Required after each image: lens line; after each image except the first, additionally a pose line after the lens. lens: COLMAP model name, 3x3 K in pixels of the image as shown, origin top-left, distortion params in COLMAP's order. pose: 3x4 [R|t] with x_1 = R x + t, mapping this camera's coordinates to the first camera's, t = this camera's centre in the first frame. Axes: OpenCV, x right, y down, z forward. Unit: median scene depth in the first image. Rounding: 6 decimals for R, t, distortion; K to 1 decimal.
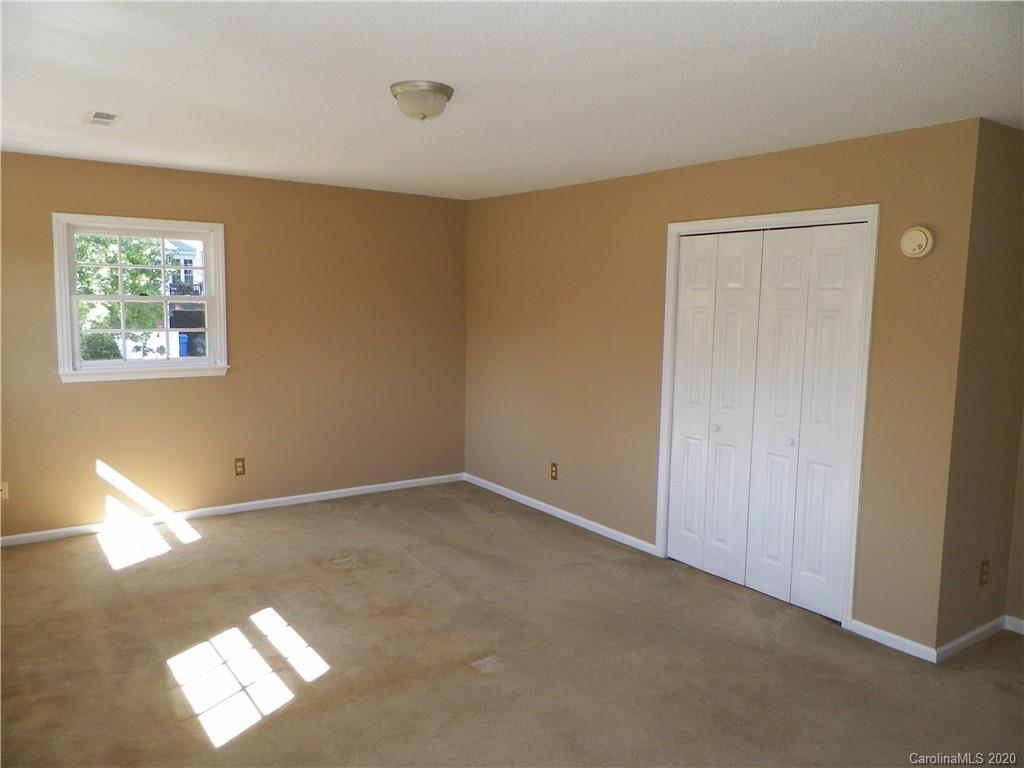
lens RADIAL K [[777.8, 0, 516.1], [0, 777.8, 380.8], [0, 0, 1]] dist [0.015765, -0.013062]
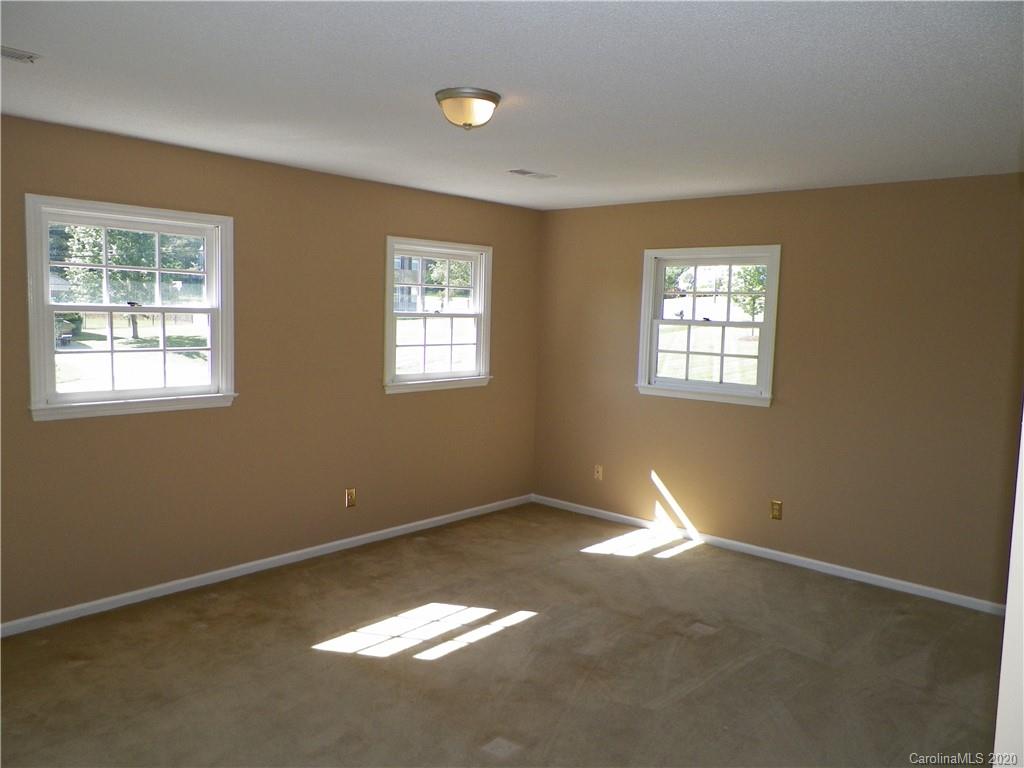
lens RADIAL K [[777.8, 0, 506.4], [0, 777.8, 386.6], [0, 0, 1]] dist [0.015765, -0.013062]
pose [[0.220231, 0.082699, -0.971936, 0.495021], [-0.137882, 0.989034, 0.052911, -0.040718], [0.965654, 0.122359, 0.229219, 0.520885]]
